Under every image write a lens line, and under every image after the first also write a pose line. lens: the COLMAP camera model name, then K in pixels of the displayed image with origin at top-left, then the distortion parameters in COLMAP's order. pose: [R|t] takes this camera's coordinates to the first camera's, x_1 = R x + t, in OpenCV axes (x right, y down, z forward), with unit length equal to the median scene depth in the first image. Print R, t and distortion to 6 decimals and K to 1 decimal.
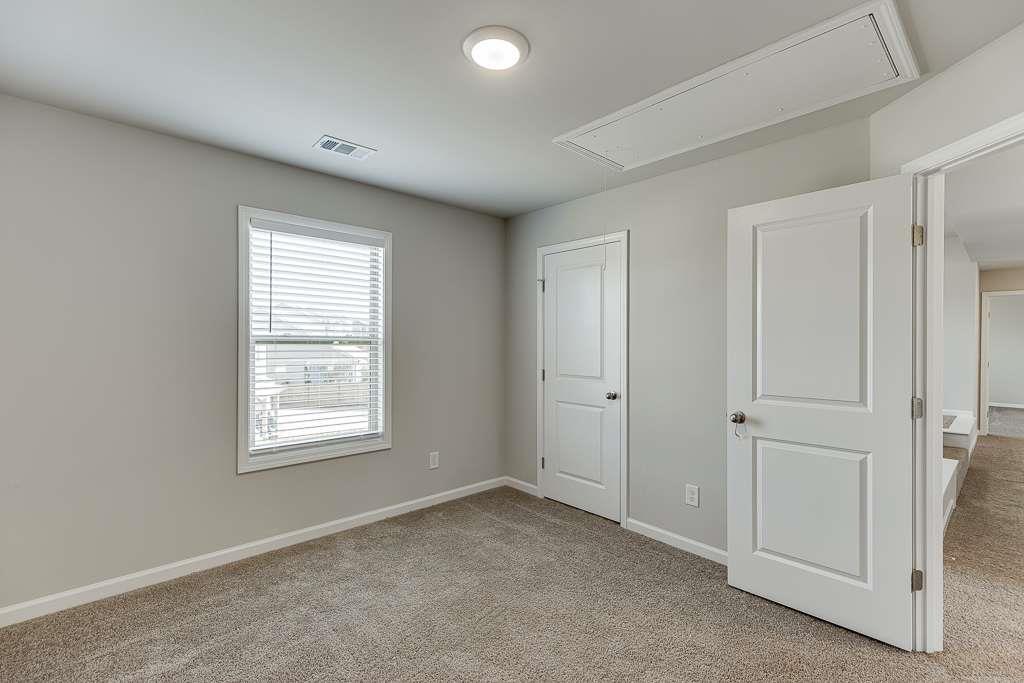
lens RADIAL K [[467.6, 0, 512.0], [0, 467.6, 341.5], [0, 0, 1]] dist [0.005871, 0.000282]
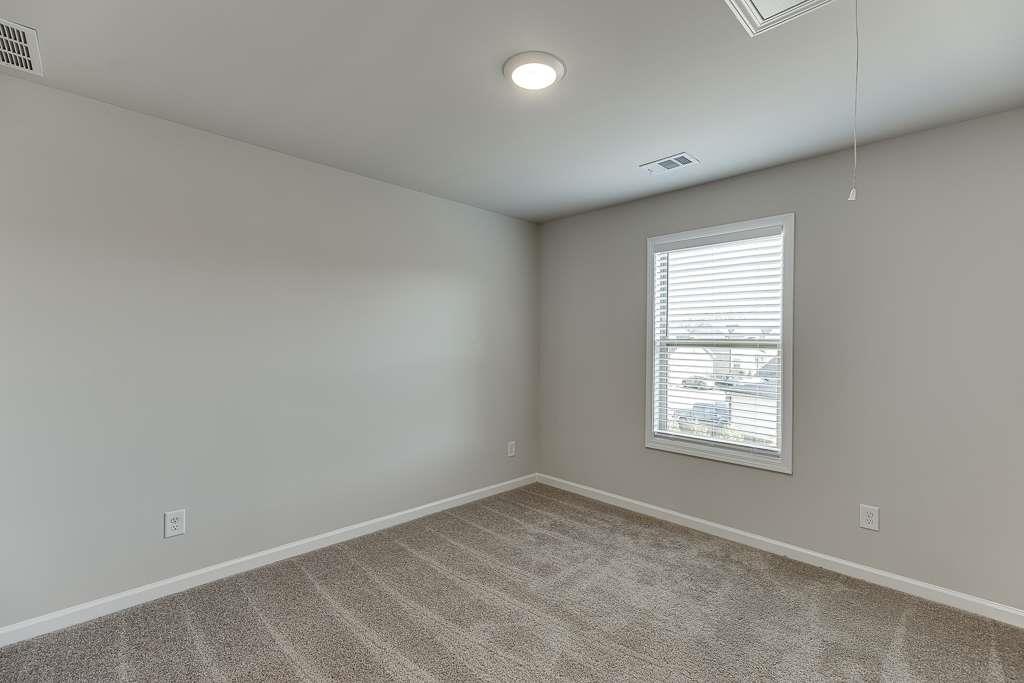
lens RADIAL K [[467.6, 0, 512.0], [0, 467.6, 341.5], [0, 0, 1]] dist [0.005871, 0.000282]
pose [[0.024690, 0.001654, -0.999694, 0.640753], [-0.004862, 0.999987, 0.001535, -0.006612], [0.999683, 0.004823, 0.024698, 0.561645]]
